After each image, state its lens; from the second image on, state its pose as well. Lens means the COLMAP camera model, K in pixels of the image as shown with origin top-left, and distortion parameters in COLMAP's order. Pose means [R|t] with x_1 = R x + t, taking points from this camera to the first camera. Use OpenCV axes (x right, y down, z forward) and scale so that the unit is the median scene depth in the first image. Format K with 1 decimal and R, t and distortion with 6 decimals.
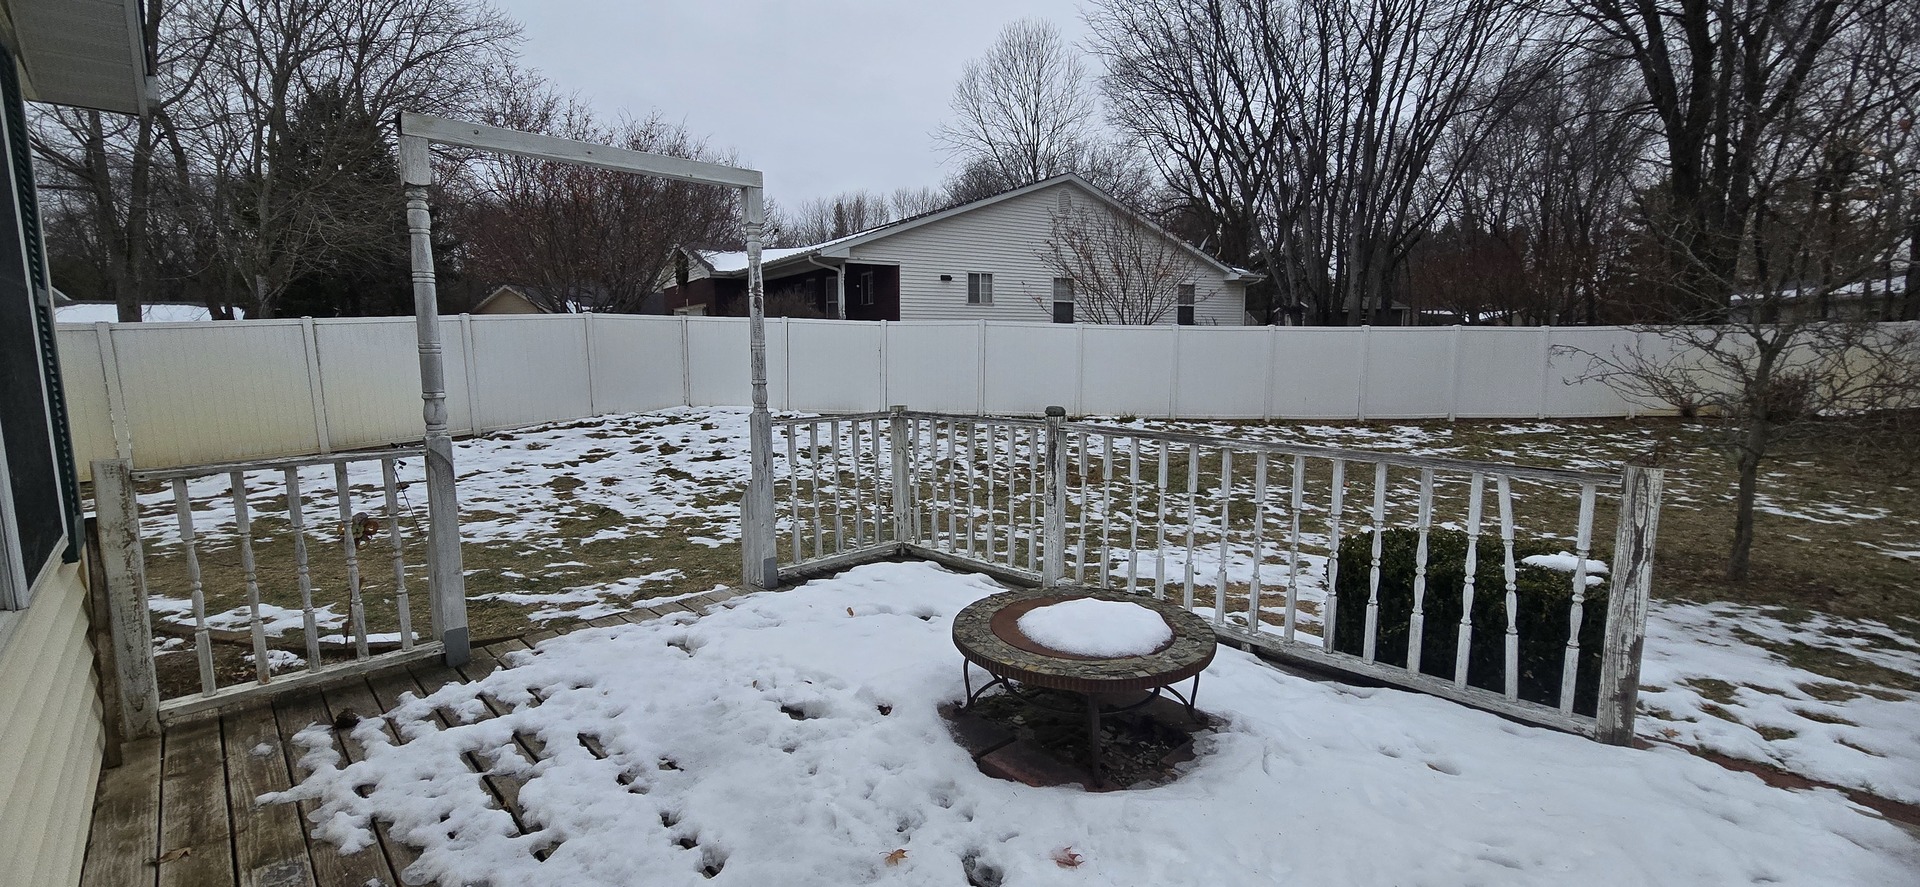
lens RADIAL K [[786.9, 0, 948.3], [0, 786.9, 444.7], [0, 0, 1]] dist [0.000031, 0.000009]
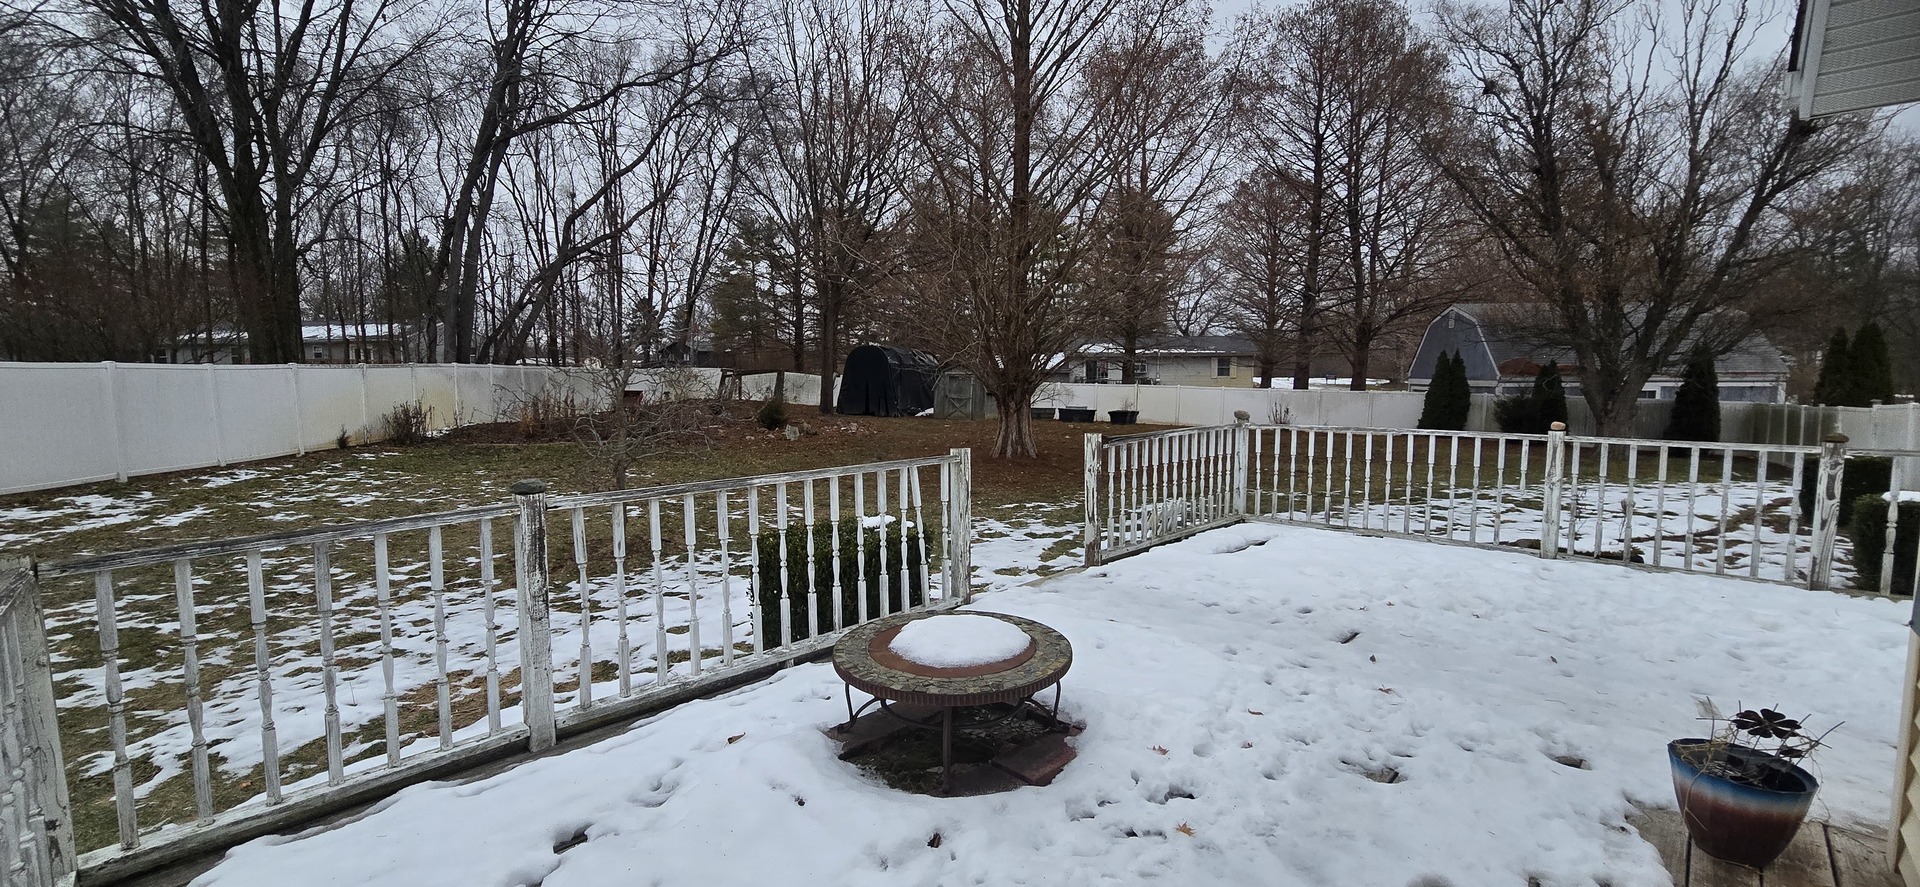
lens RADIAL K [[786.9, 0, 952.2], [0, 786.9, 450.7], [0, 0, 1]] dist [0.000031, 0.000009]
pose [[-0.010244, -0.100055, 0.994929, -0.378204], [0.137198, 0.985431, 0.100513, -0.063593], [-0.990491, 0.137532, 0.003632, 0.407272]]
